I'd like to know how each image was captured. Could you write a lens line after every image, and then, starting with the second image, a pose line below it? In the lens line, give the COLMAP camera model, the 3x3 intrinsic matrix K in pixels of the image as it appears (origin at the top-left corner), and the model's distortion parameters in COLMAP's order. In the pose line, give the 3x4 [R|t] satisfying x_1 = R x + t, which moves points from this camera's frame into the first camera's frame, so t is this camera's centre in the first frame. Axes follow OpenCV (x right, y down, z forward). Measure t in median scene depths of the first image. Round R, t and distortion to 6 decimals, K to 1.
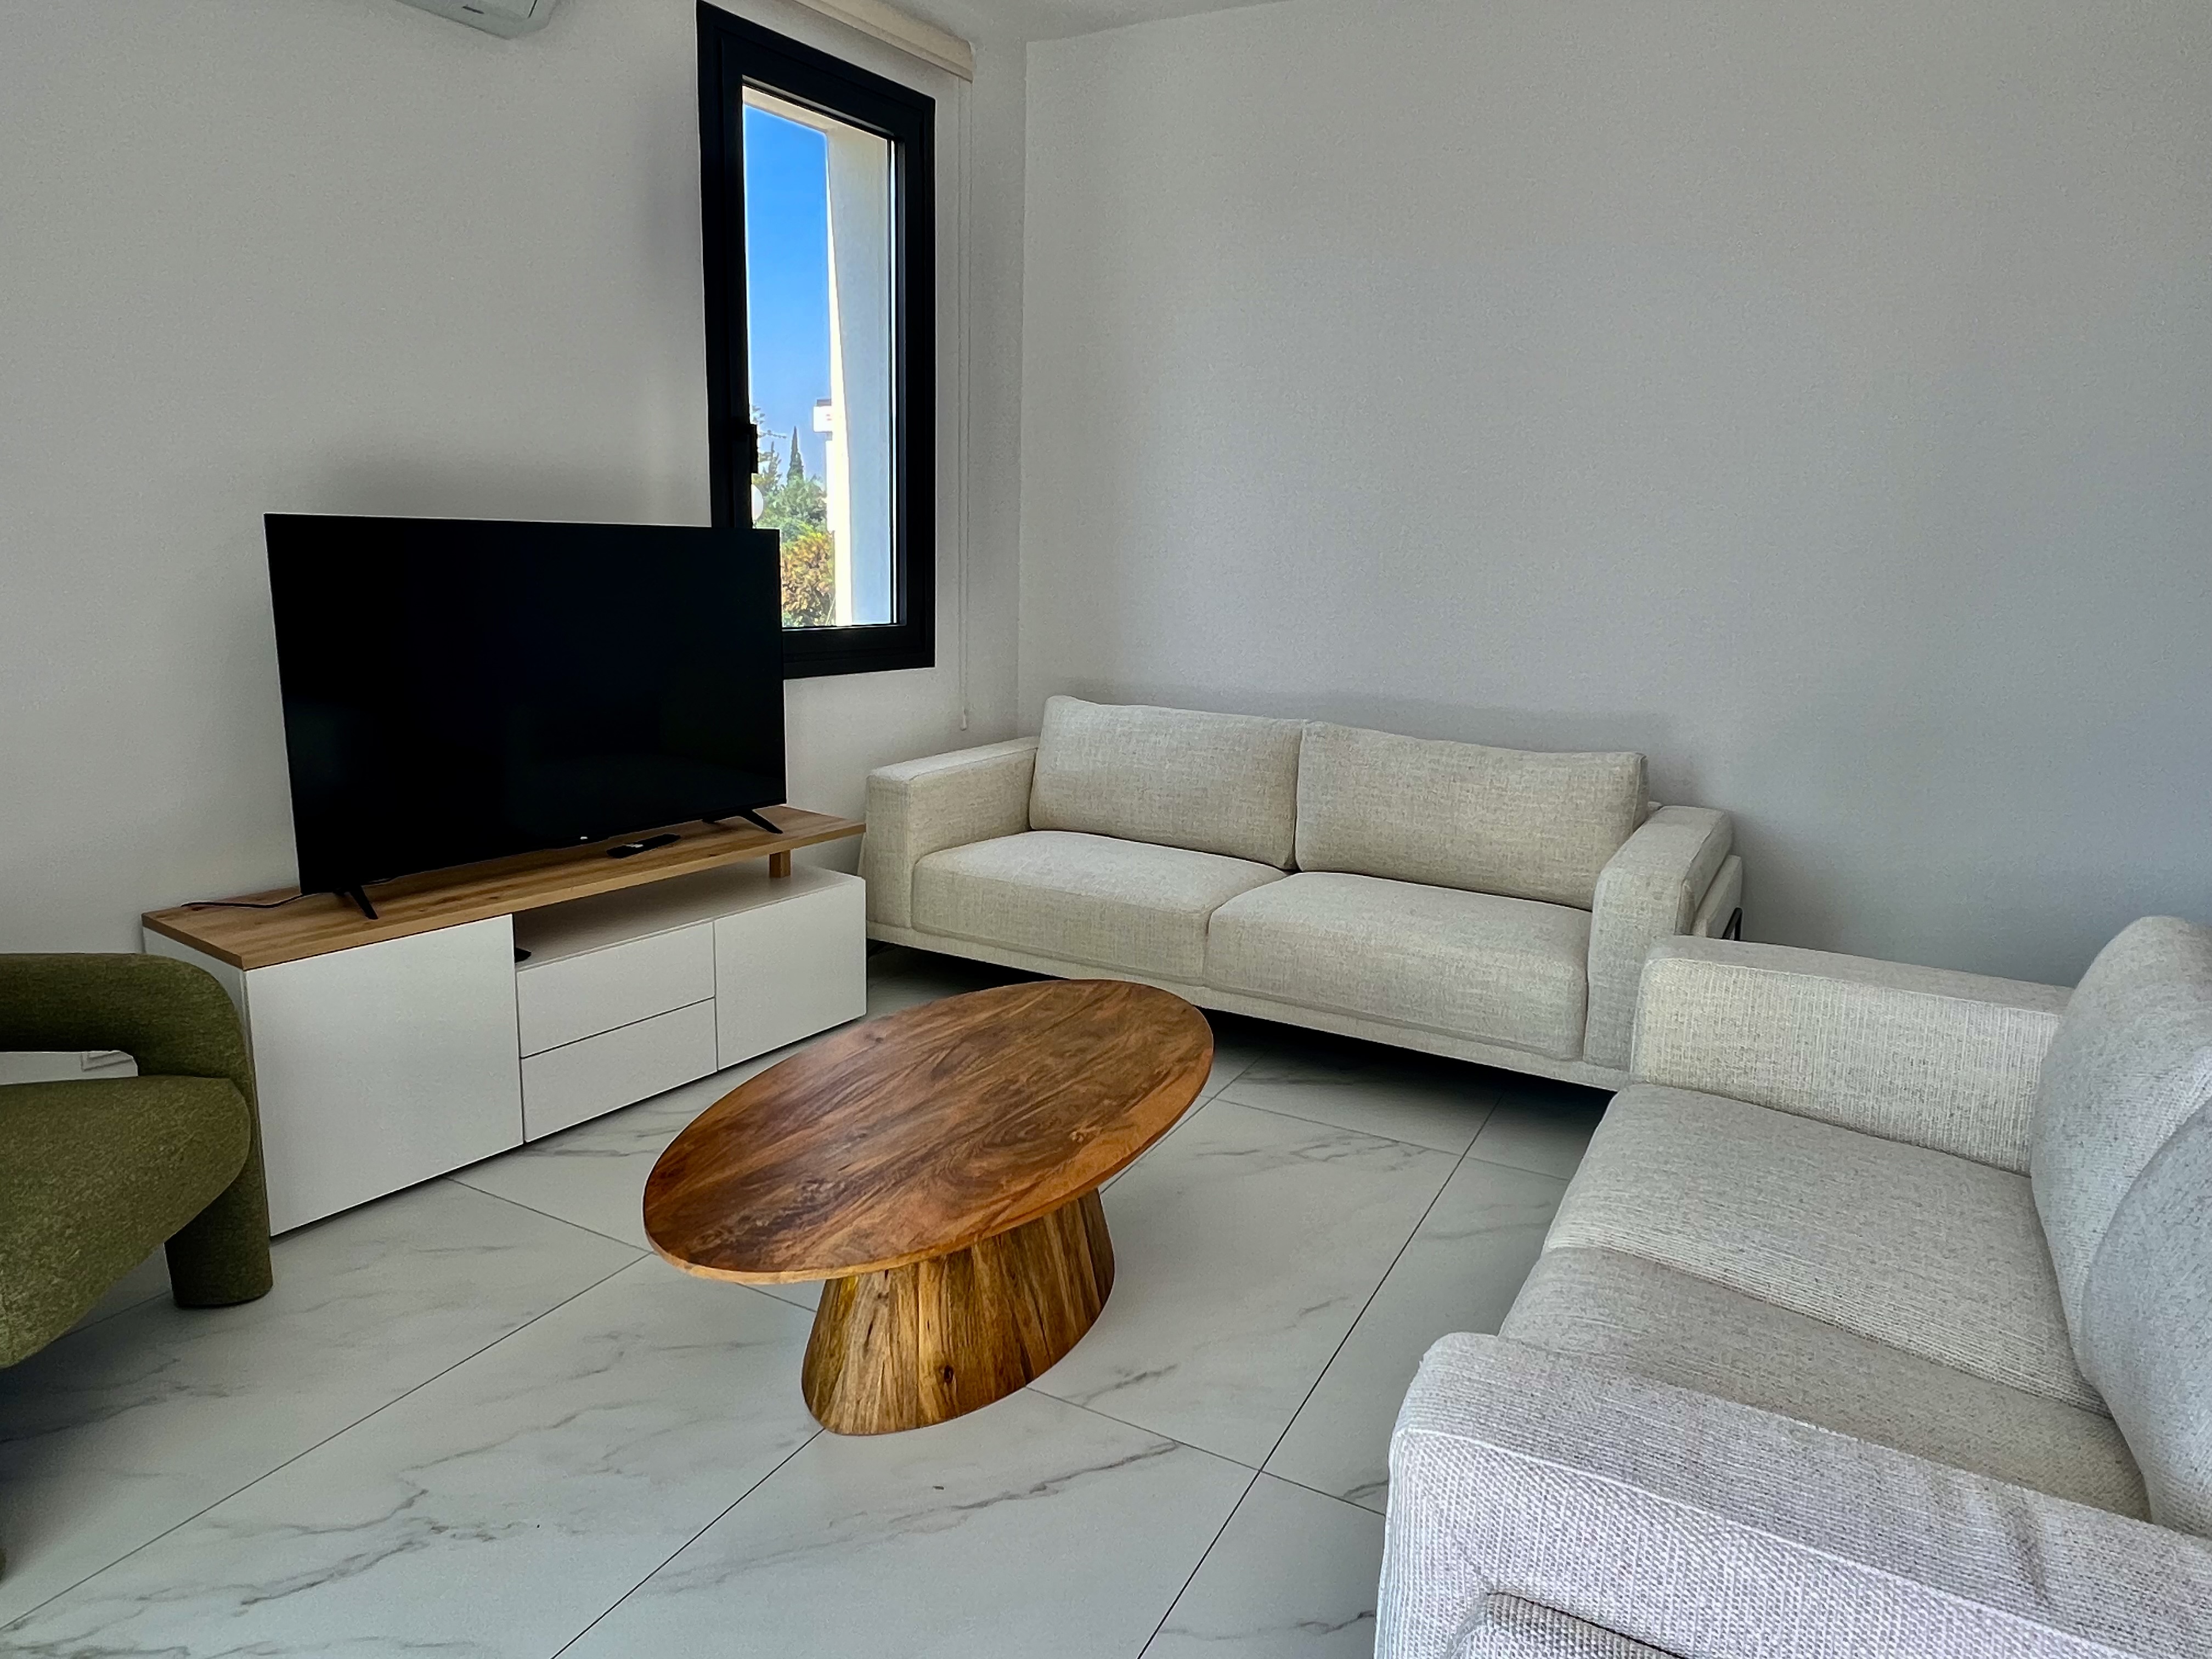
lens RADIAL K [[1377.0, 0, 1106.0], [0, 1377.0, 840.3], [0, 0, 1]] dist [-0.002690, -0.002386]
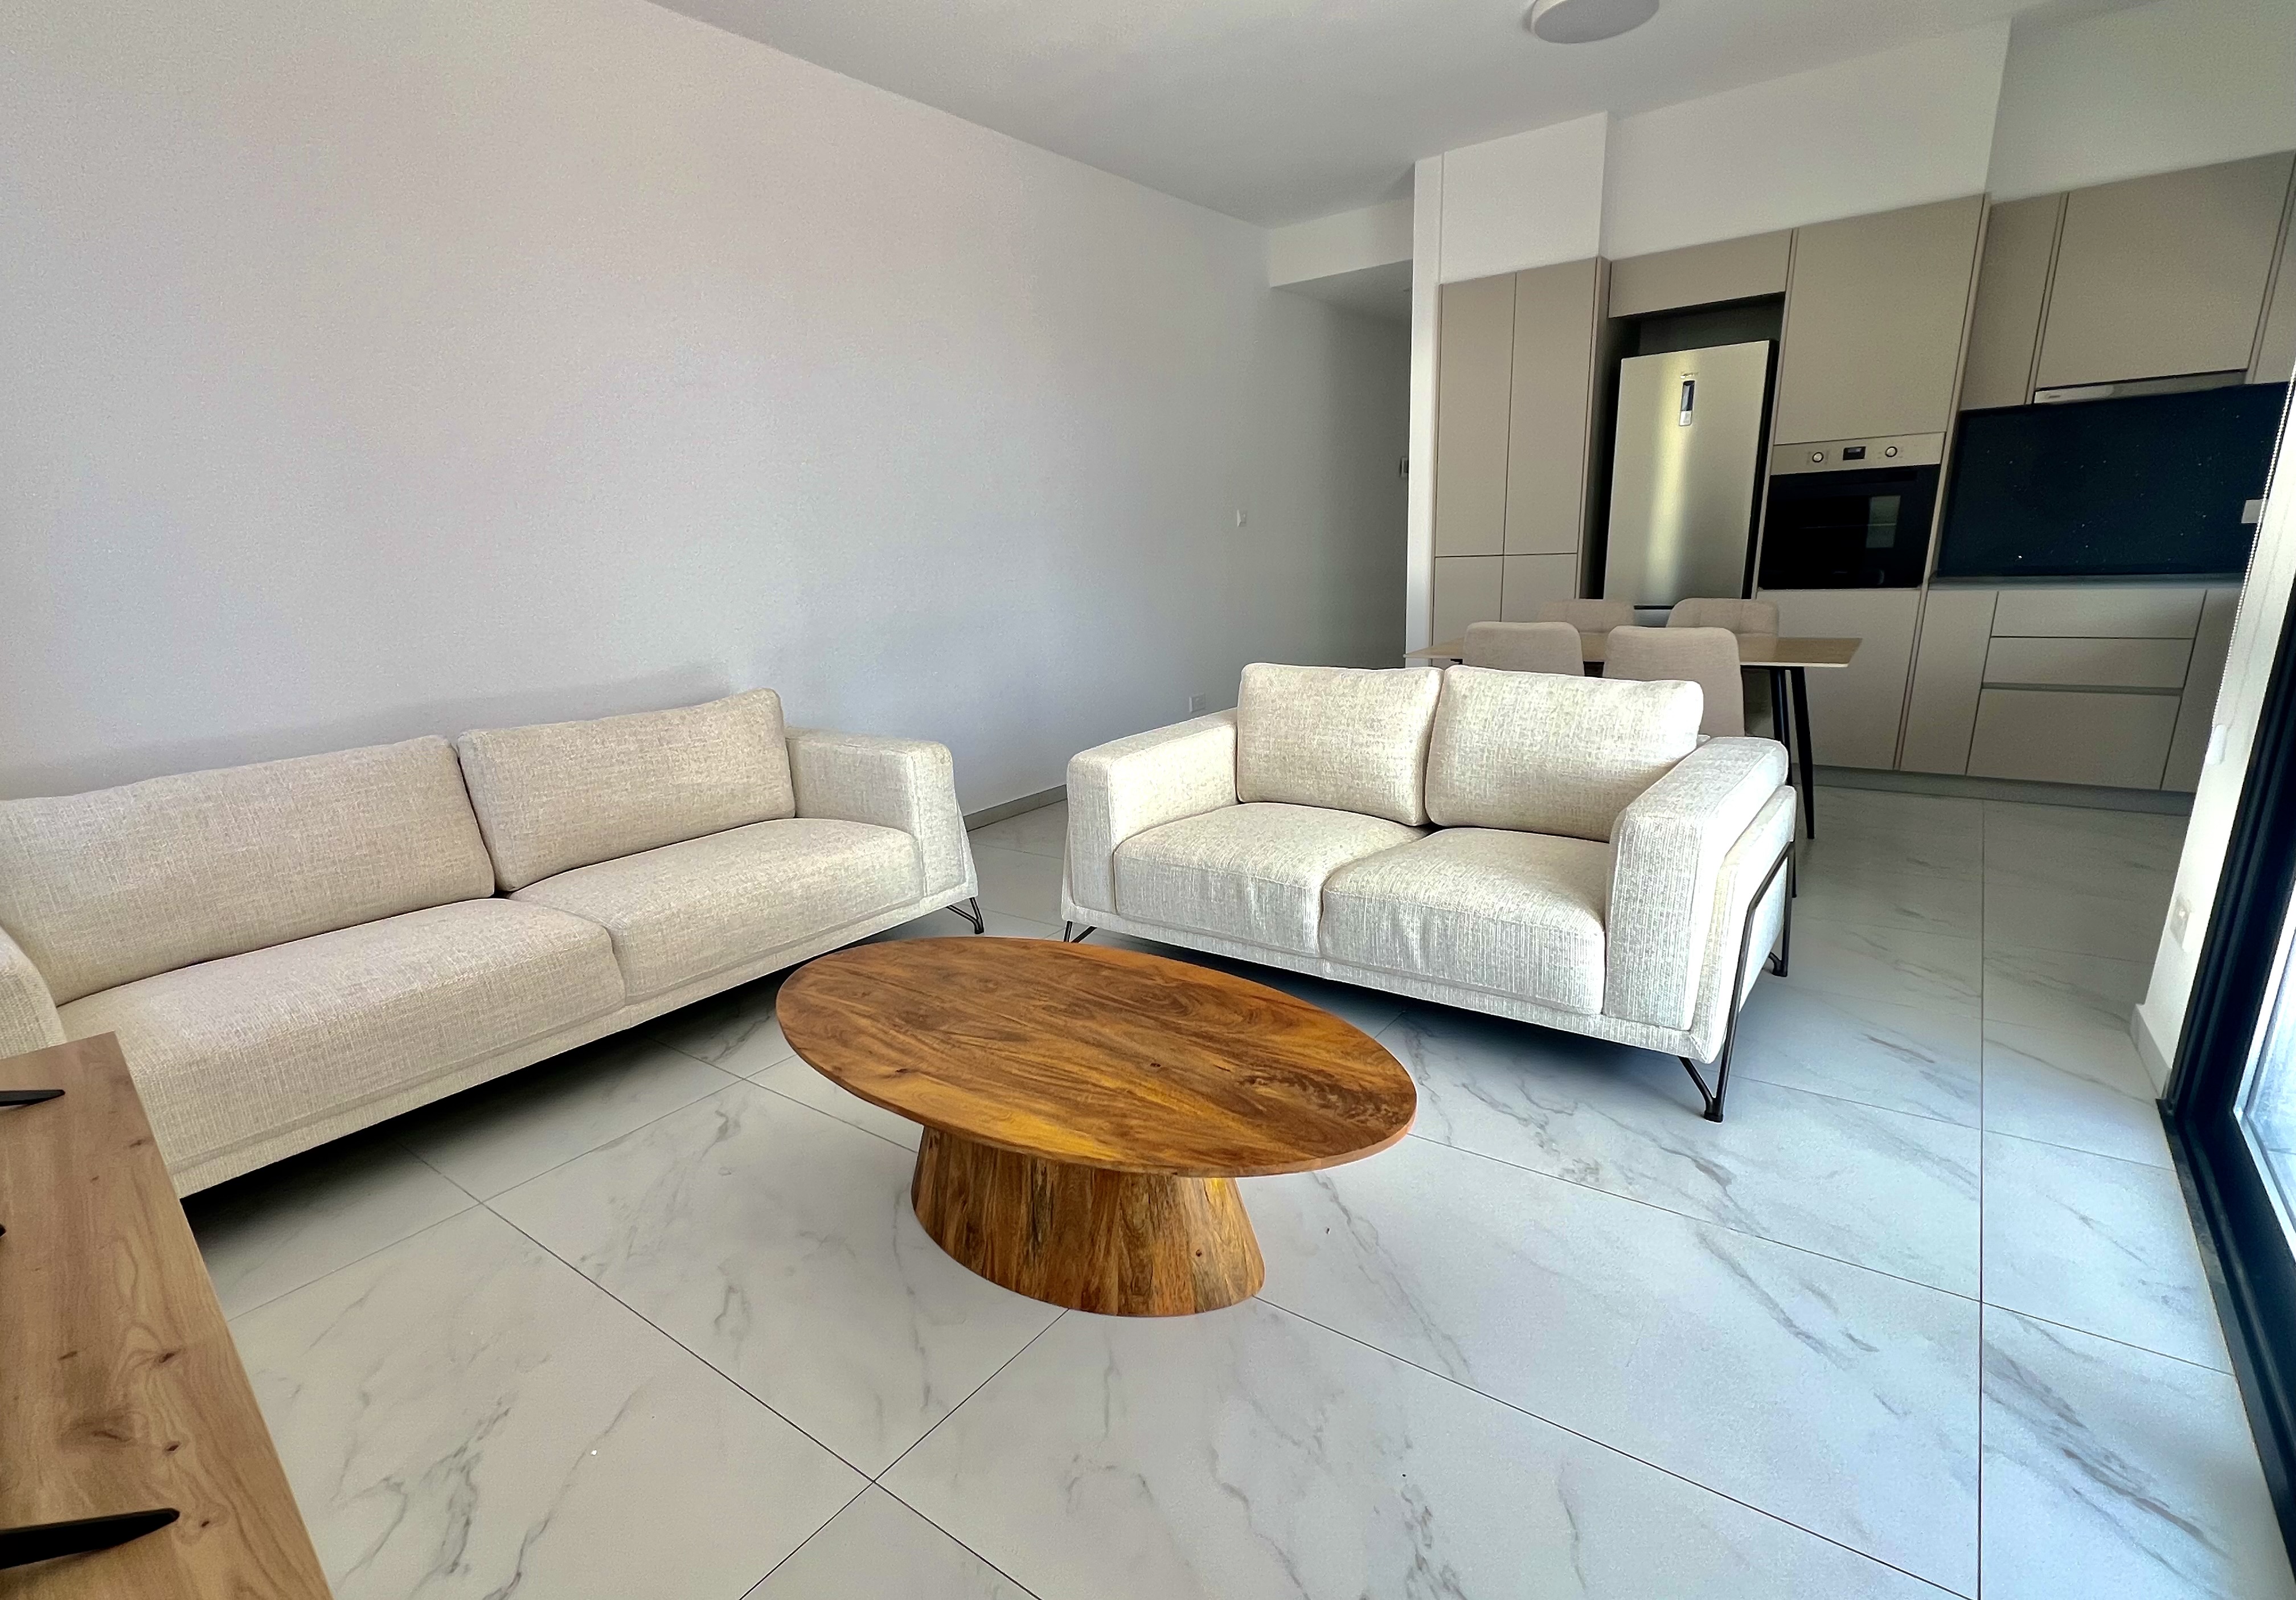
lens RADIAL K [[1076.5, 0, 1151.5], [0, 1076.5, 856.7], [0, 0, 1]] dist [0.001454, 0.000197]
pose [[0.140206, -0.313129, 0.939304, -0.676344], [0.259841, 0.927060, 0.270262, -0.117752], [-0.955419, 0.206178, 0.211343, 0.598254]]
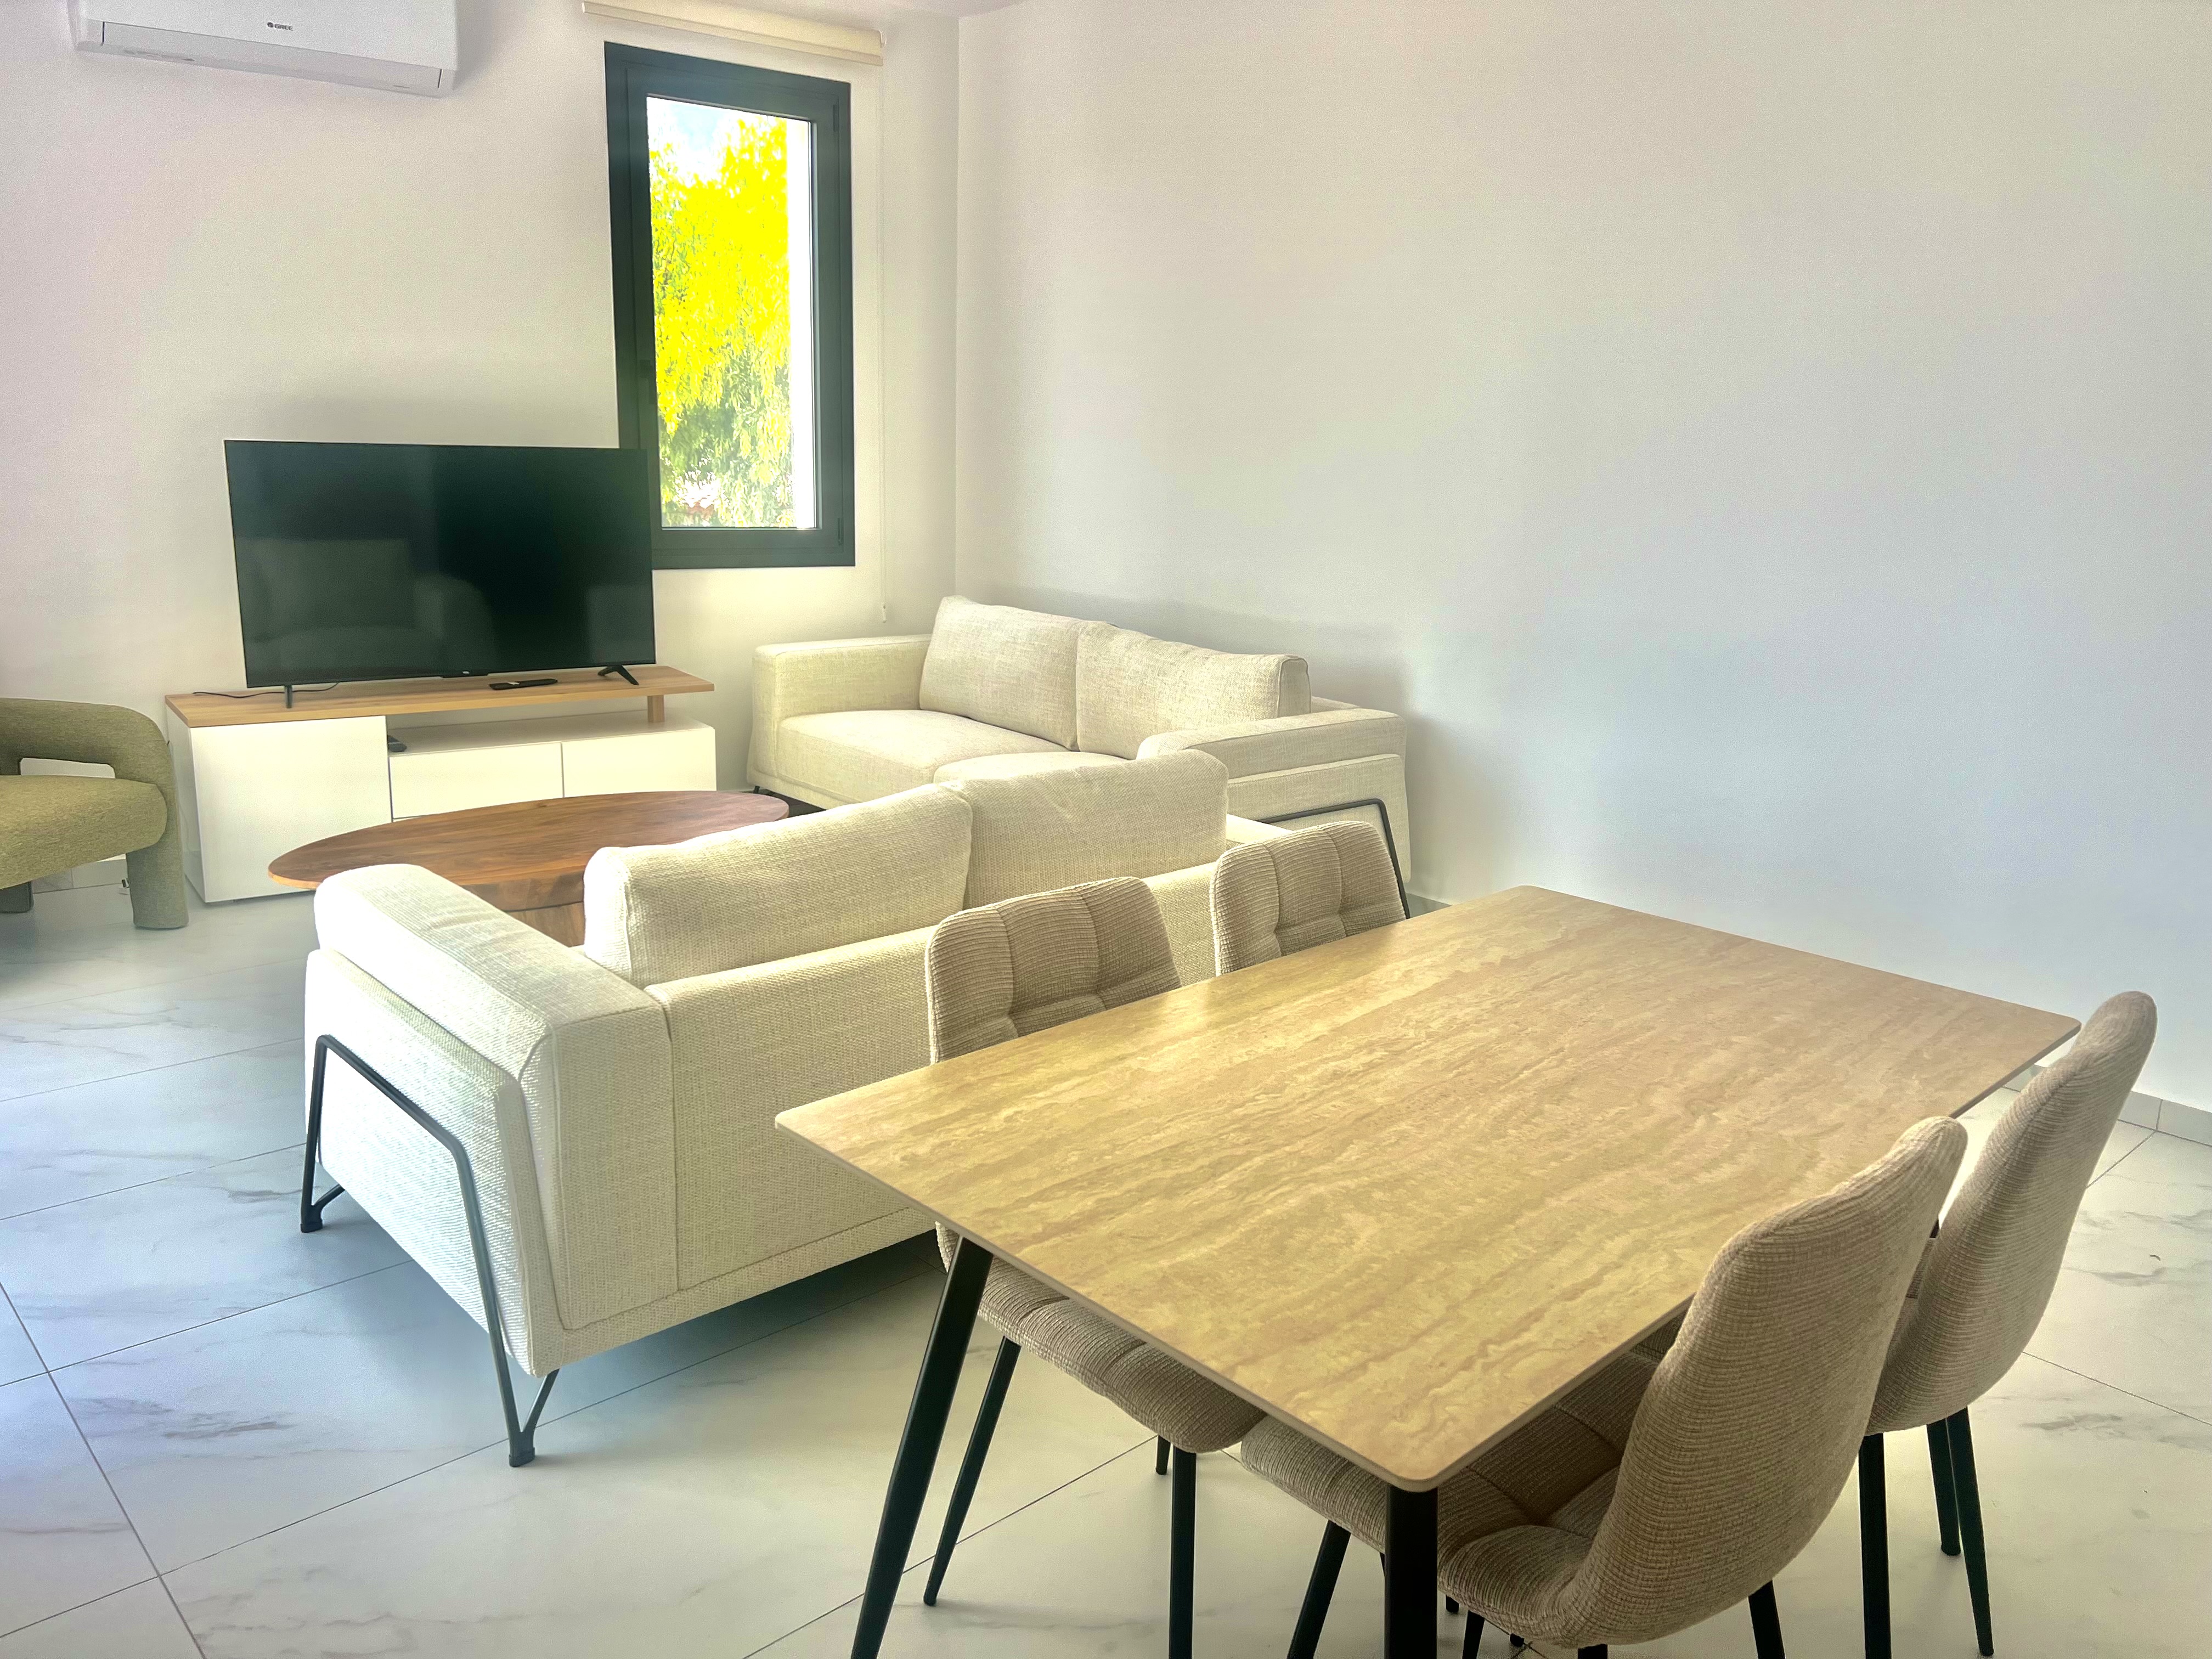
lens RADIAL K [[1661.5, 0, 1106.0], [0, 1661.5, 829.5], [0, 0, 1]] dist [0.074879, -0.104625]
pose [[0.943397, 0.079916, -0.321894, 0.863525], [-0.075399, 0.996801, 0.026495, 0.067821], [0.322982, -0.000724, 0.946405, -0.430174]]
